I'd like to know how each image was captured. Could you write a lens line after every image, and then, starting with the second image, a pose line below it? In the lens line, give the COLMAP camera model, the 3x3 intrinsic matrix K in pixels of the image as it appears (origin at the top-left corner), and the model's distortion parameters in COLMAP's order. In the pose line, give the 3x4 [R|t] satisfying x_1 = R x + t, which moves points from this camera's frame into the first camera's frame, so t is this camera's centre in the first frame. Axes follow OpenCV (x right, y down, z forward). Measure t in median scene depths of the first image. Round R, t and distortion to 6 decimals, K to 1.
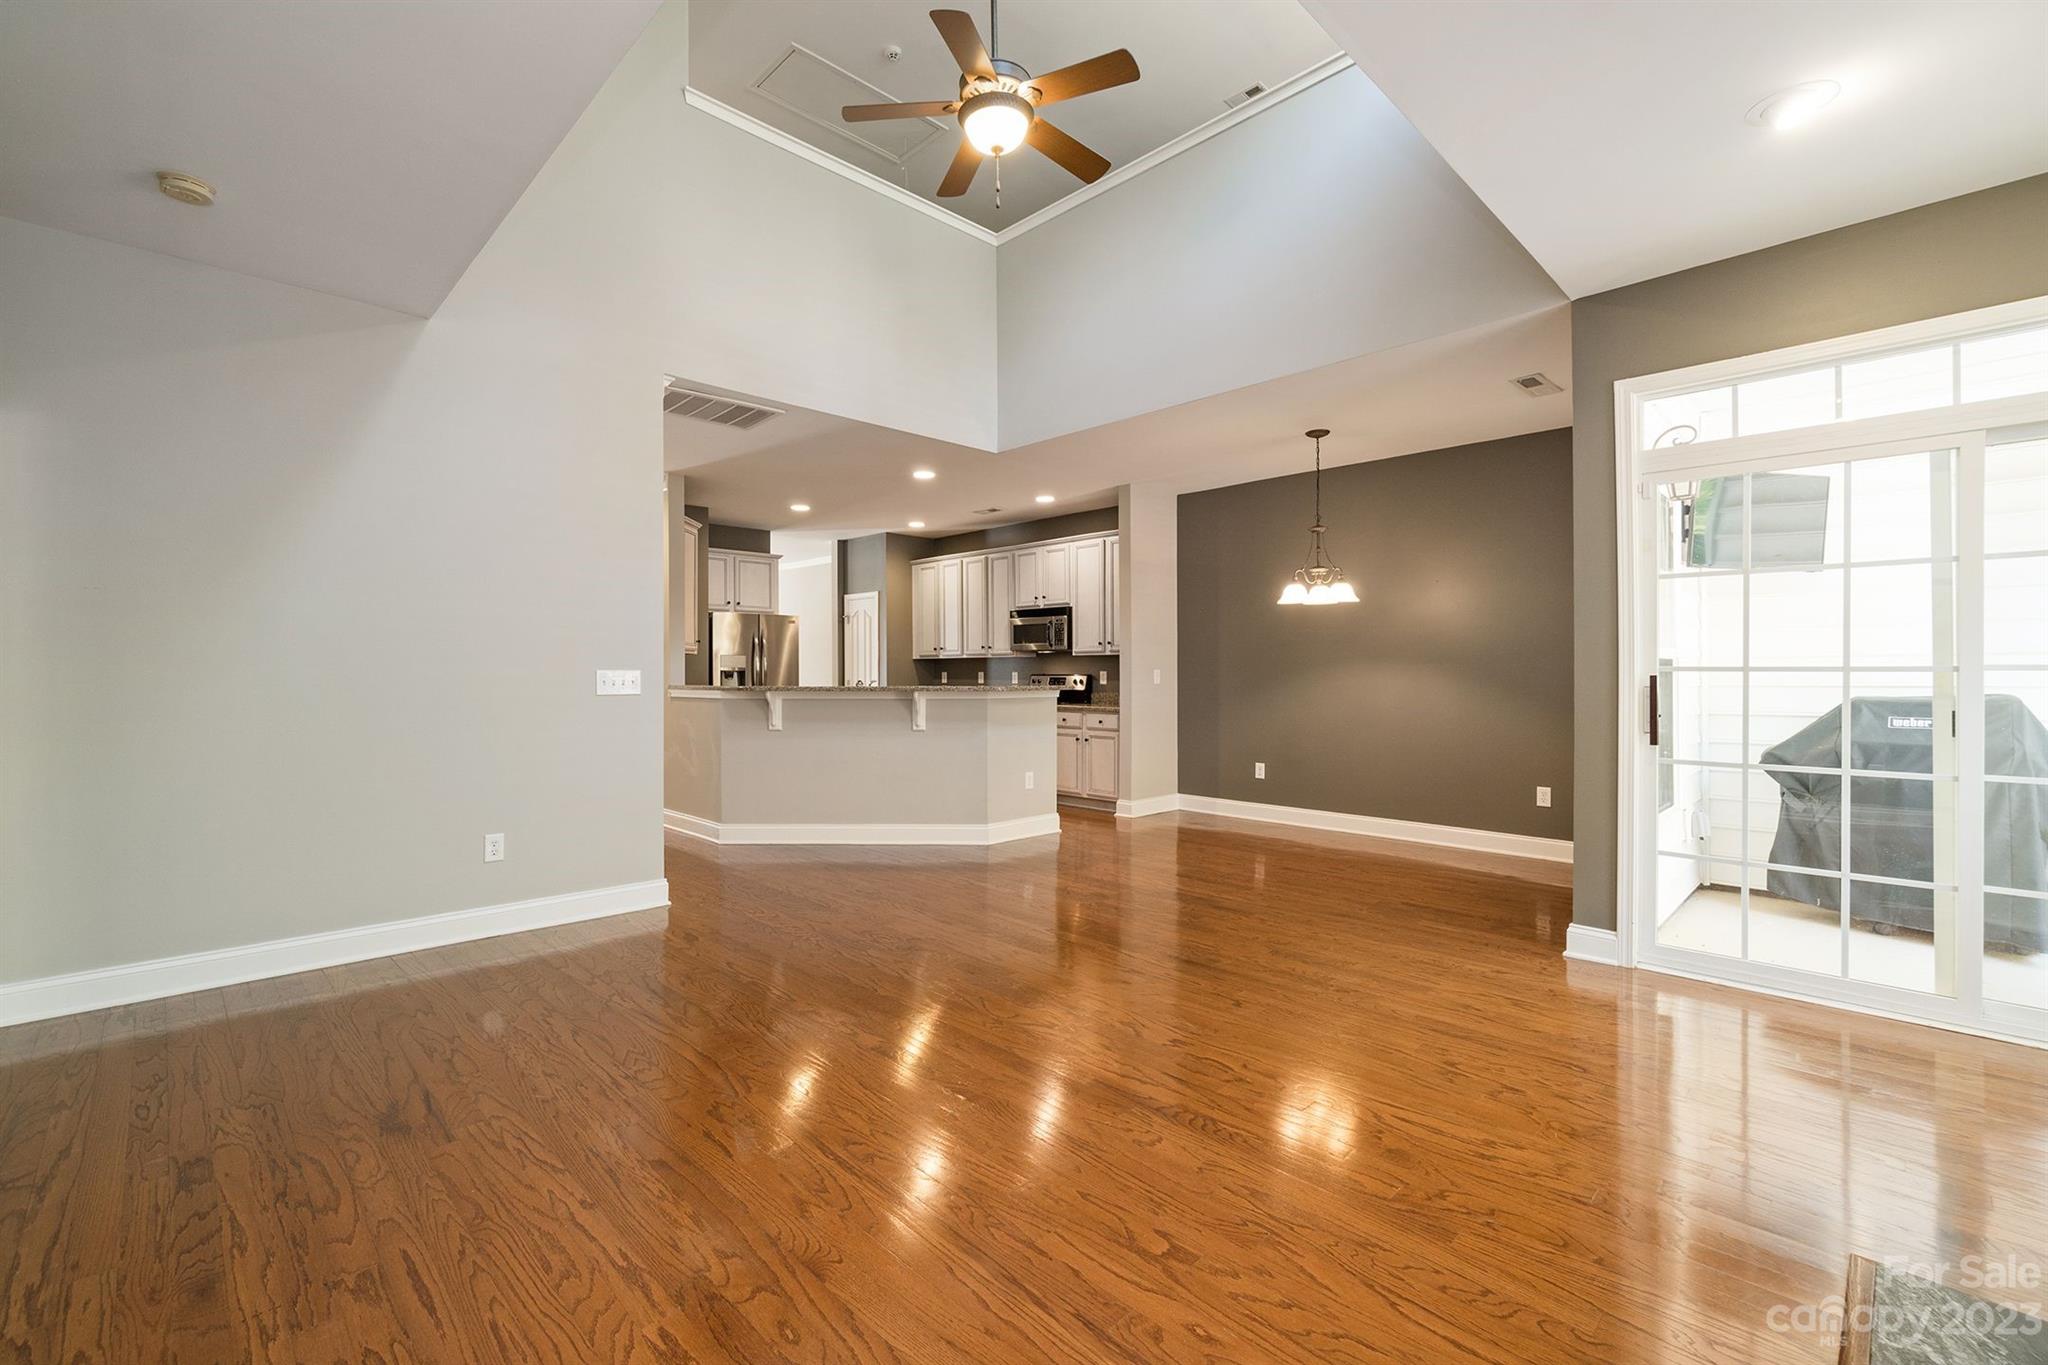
lens RADIAL K [[878.9, 0, 1002.4], [0, 878.9, 673.4], [0, 0, 1]] dist [-0.011883, 0.000364]
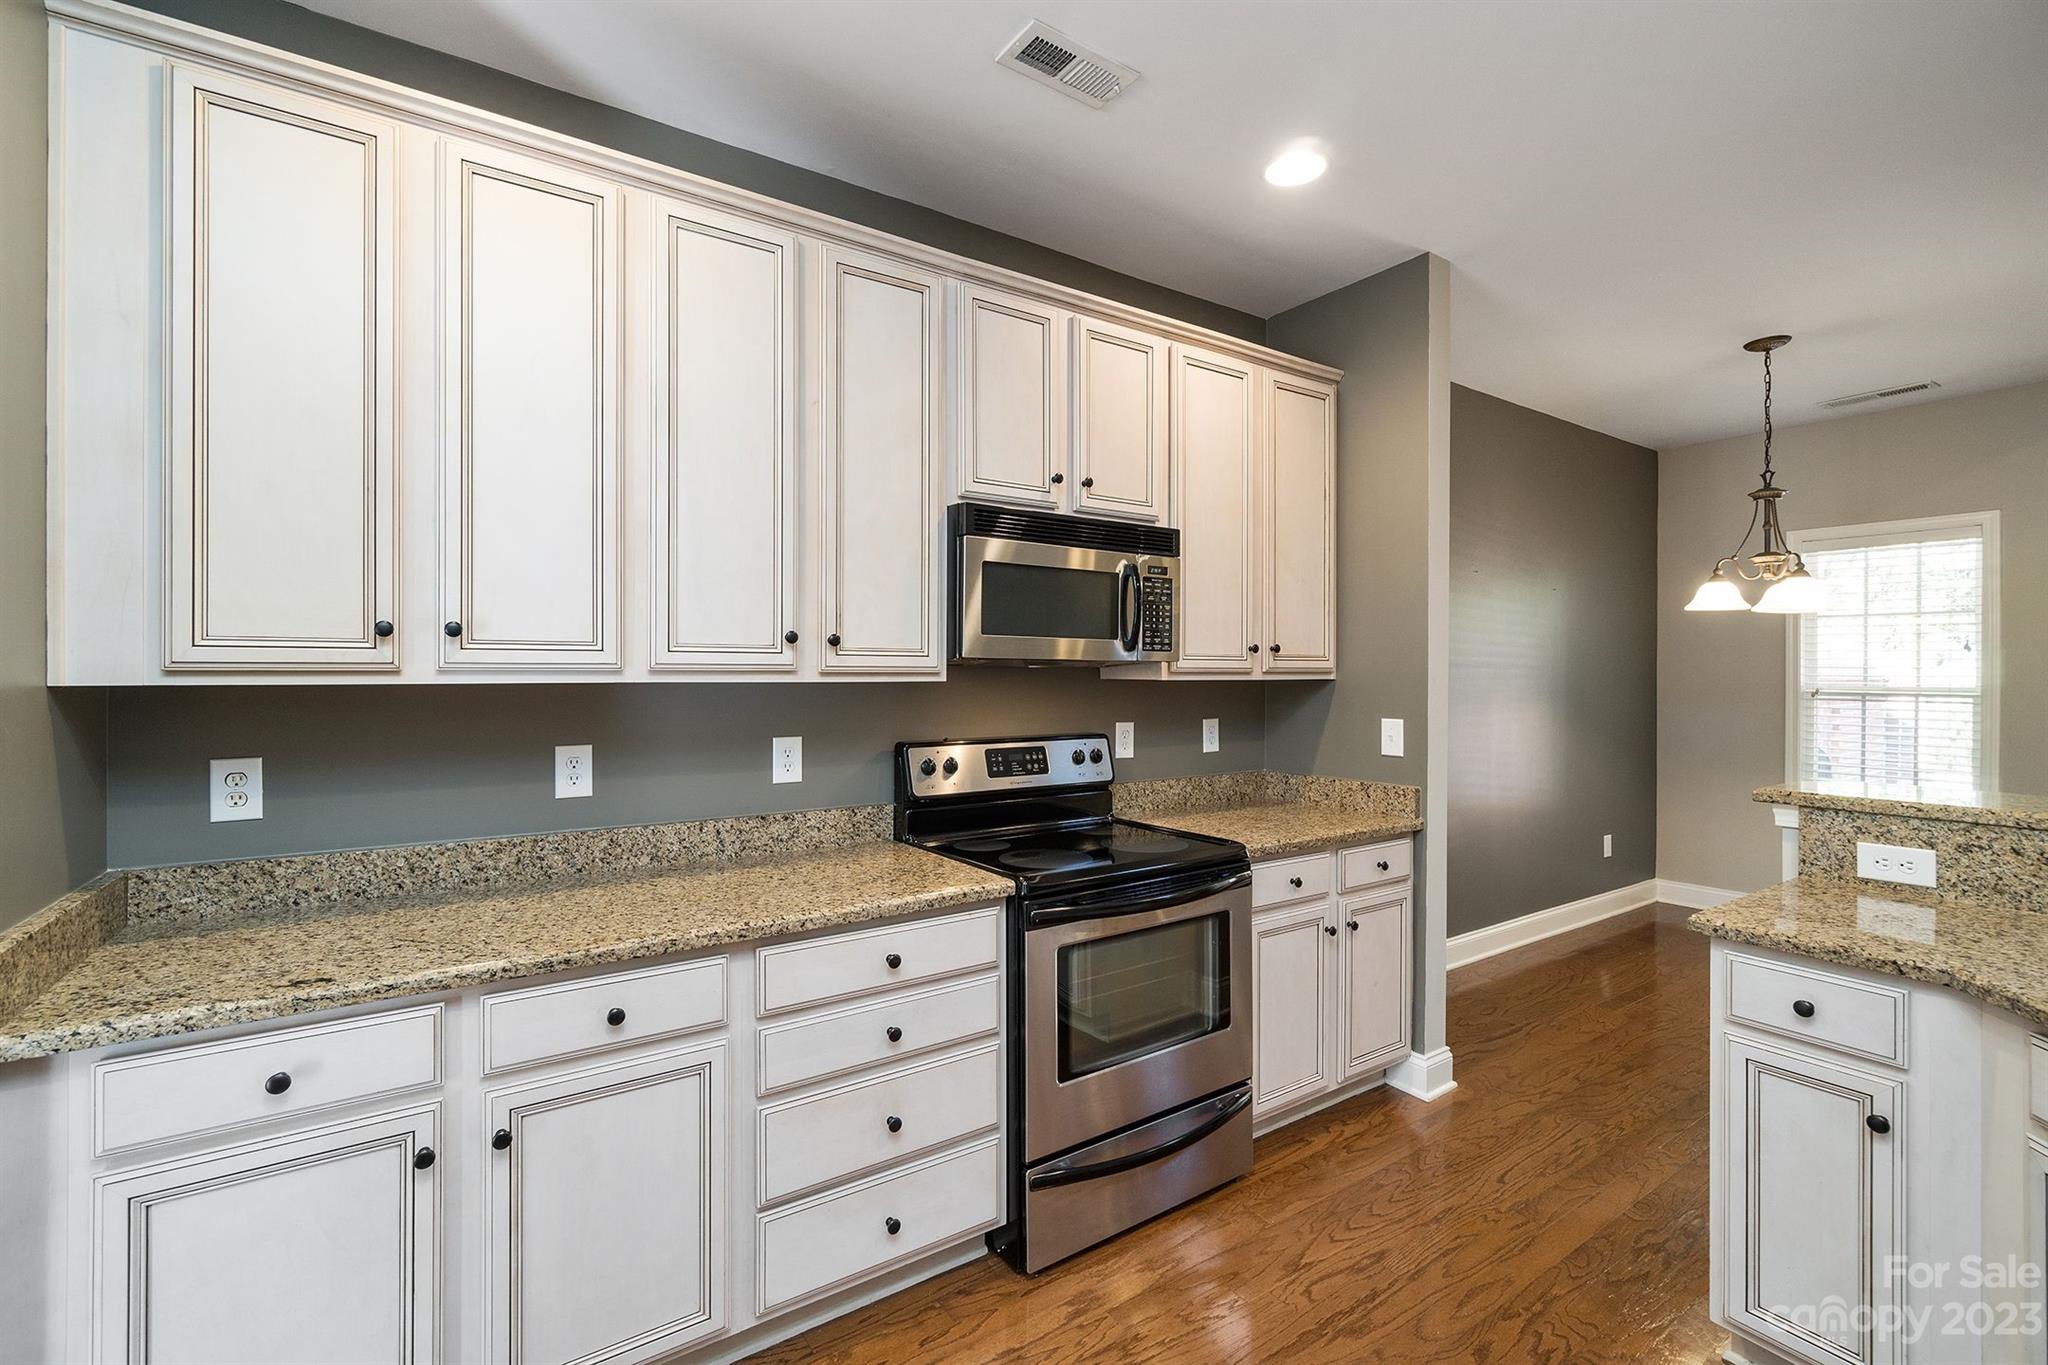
lens RADIAL K [[878.9, 0, 1011.6], [0, 878.9, 671.4], [0, 0, 1]] dist [-0.011883, 0.000364]
pose [[0.181707, 0.001216, 0.983352, -0.829130], [-0.002452, 0.999997, -0.000784, -0.075606], [-0.983350, -0.002269, 0.181709, 3.242088]]
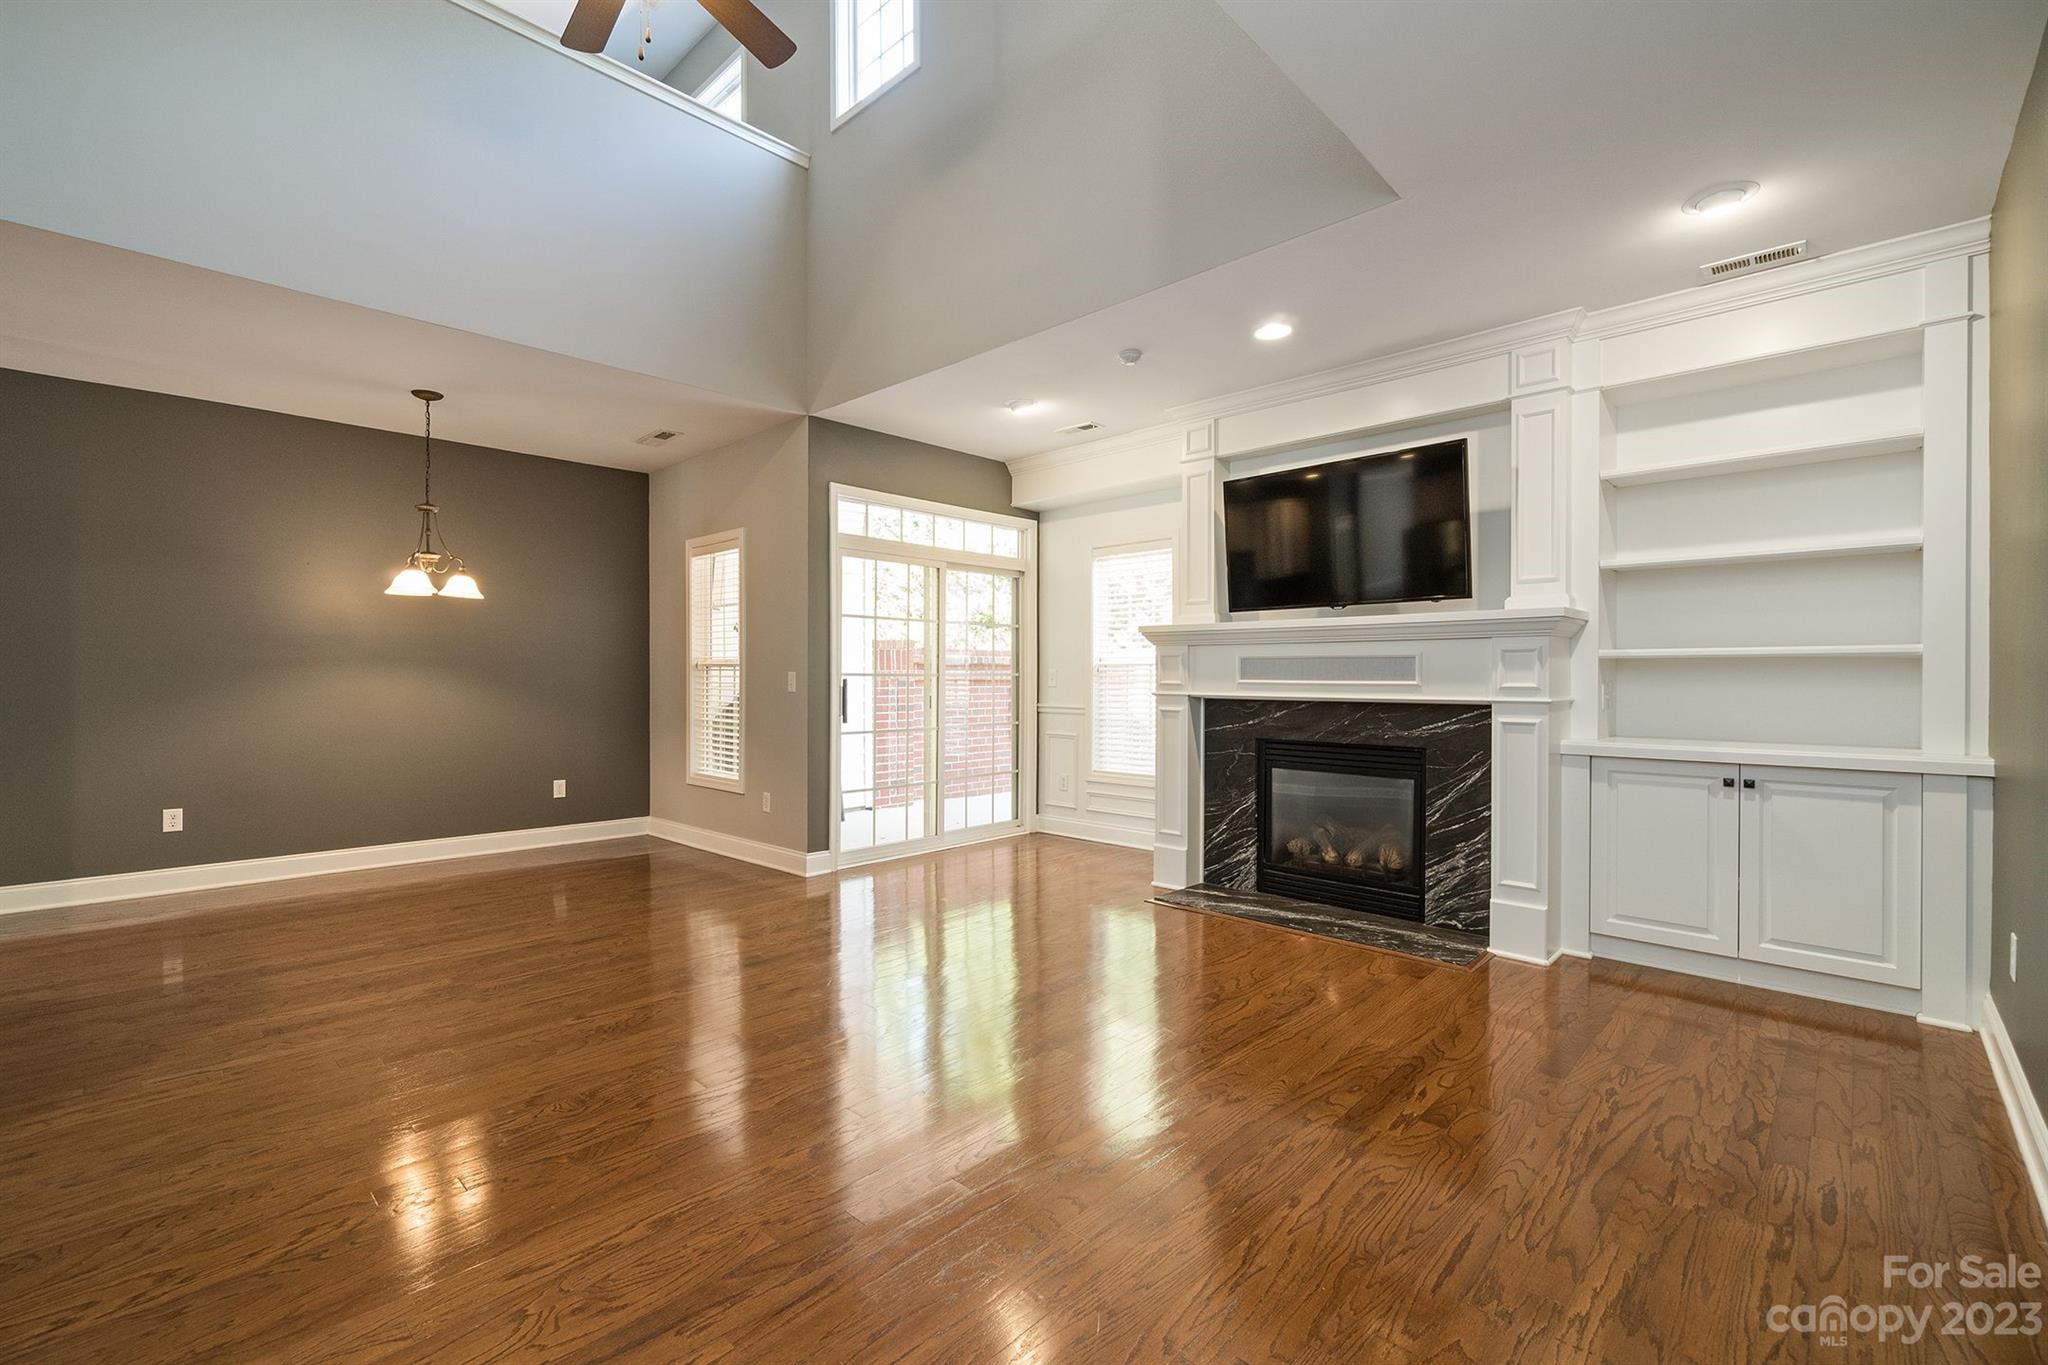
lens RADIAL K [[878.9, 0, 1005.3], [0, 878.9, 680.1], [0, 0, 1]] dist [-0.011883, 0.000364]
pose [[-0.031527, -0.005387, 0.999488, -1.148681], [0.000887, 0.999985, 0.005418, -0.004037], [-0.999503, 0.001057, -0.031522, 1.061892]]
